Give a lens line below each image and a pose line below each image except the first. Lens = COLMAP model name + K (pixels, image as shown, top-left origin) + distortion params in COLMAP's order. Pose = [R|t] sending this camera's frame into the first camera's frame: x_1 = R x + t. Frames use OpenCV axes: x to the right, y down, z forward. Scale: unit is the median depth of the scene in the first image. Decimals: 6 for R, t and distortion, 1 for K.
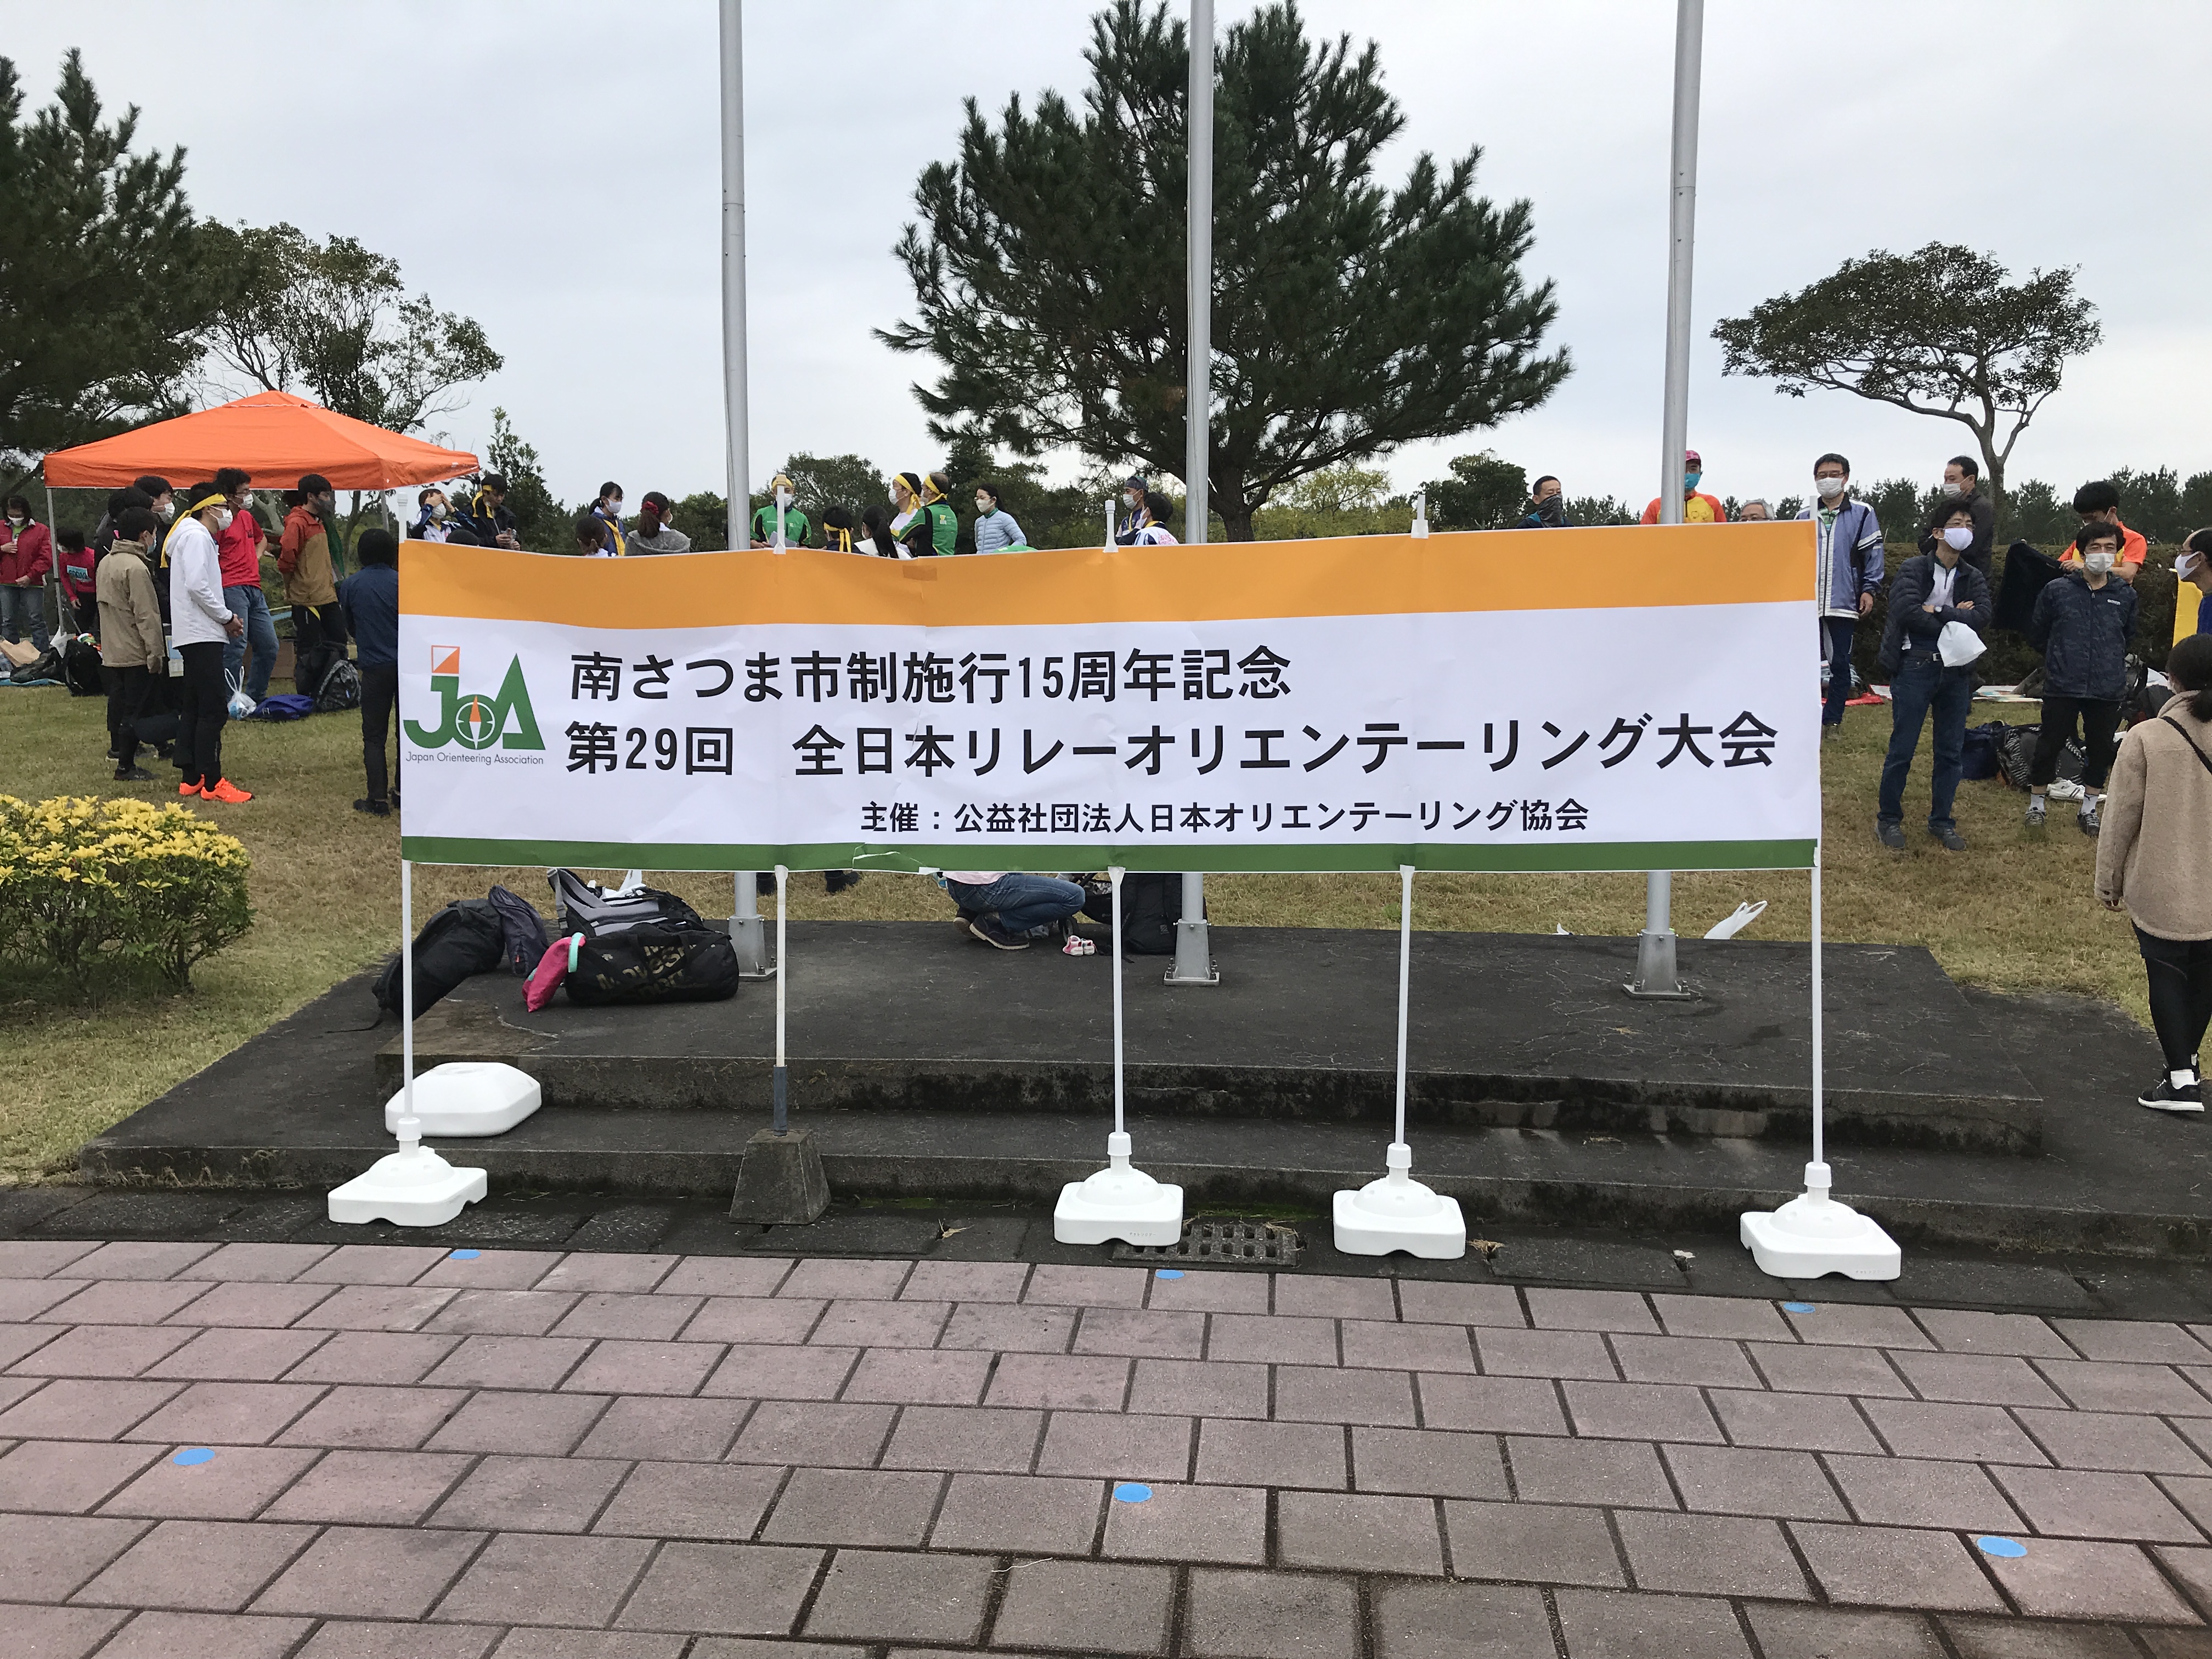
lens RADIAL K [[1948.3, 0, 1110.9], [0, 1948.3, 827.3], [0, 0, 1]] dist [0.076581, -0.125679]
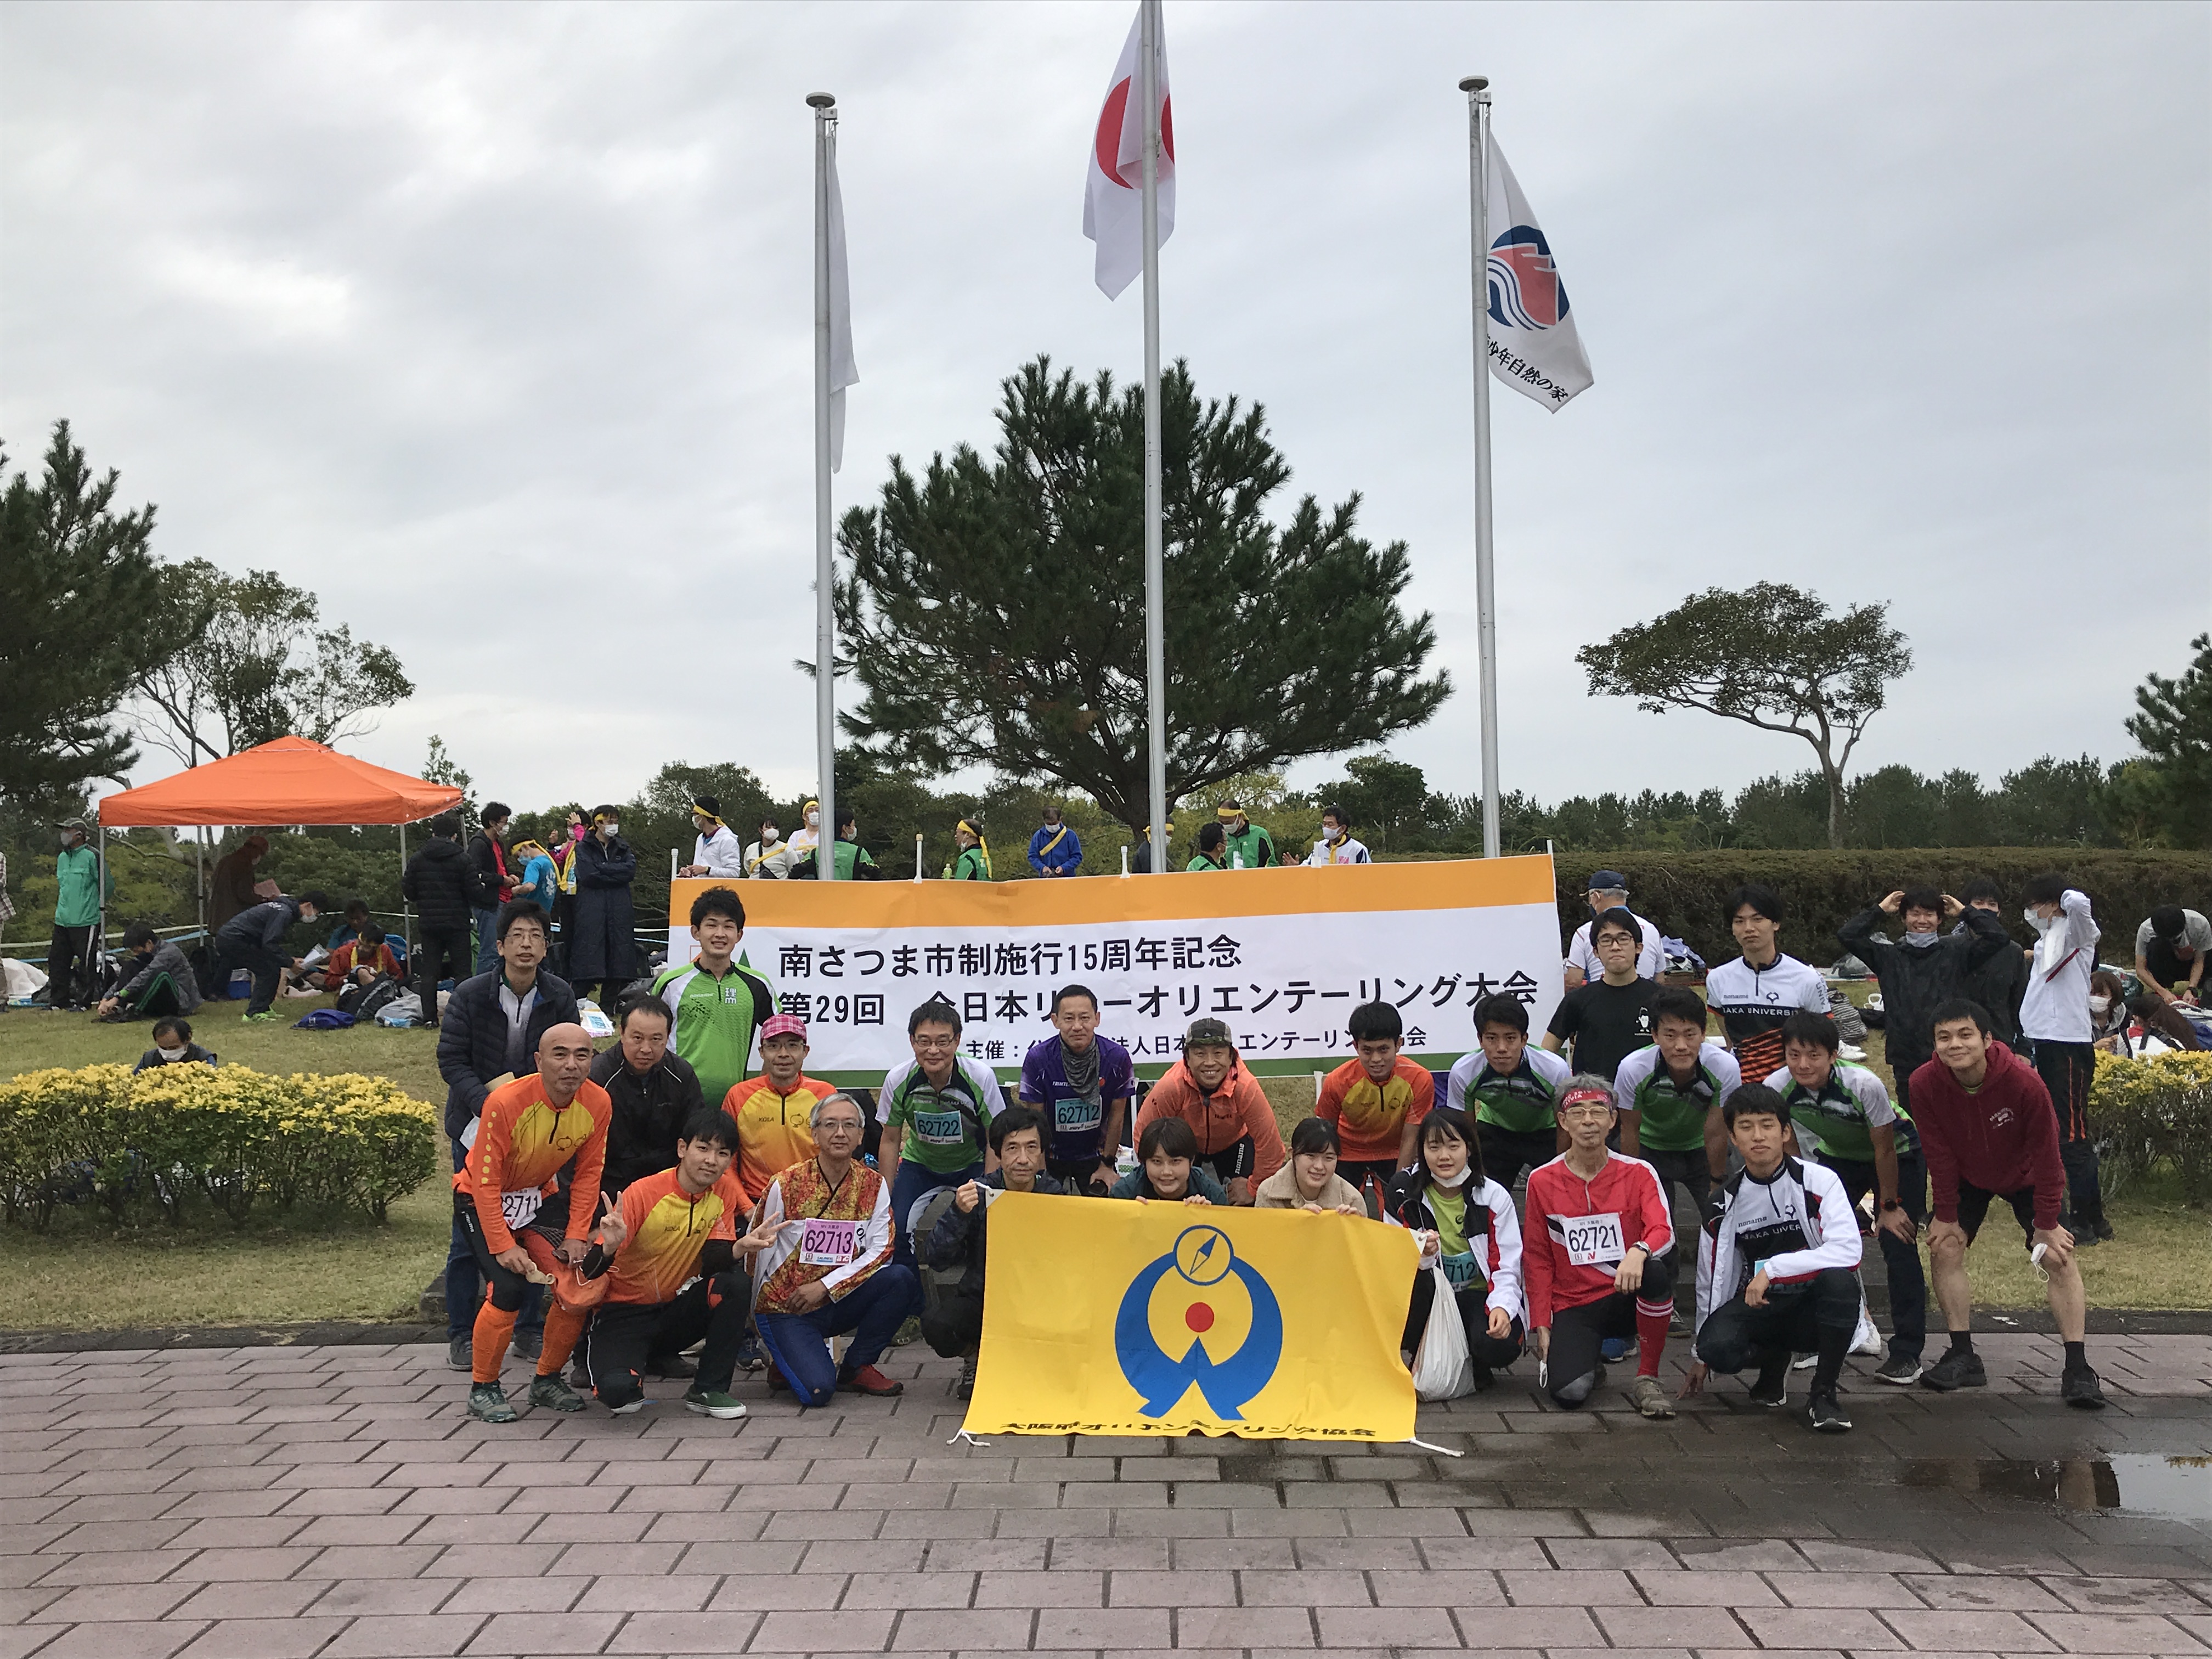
lens RADIAL K [[2144.8, 0, 1100.9], [0, 2144.8, 833.4], [0, 0, 1]] dist [0.153158, -0.532518]
pose [[0.998443, -0.015600, 0.053556, -0.023693], [0.023440, 0.988552, -0.149045, 0.017617], [-0.050618, 0.150069, 0.987379, -0.155673]]
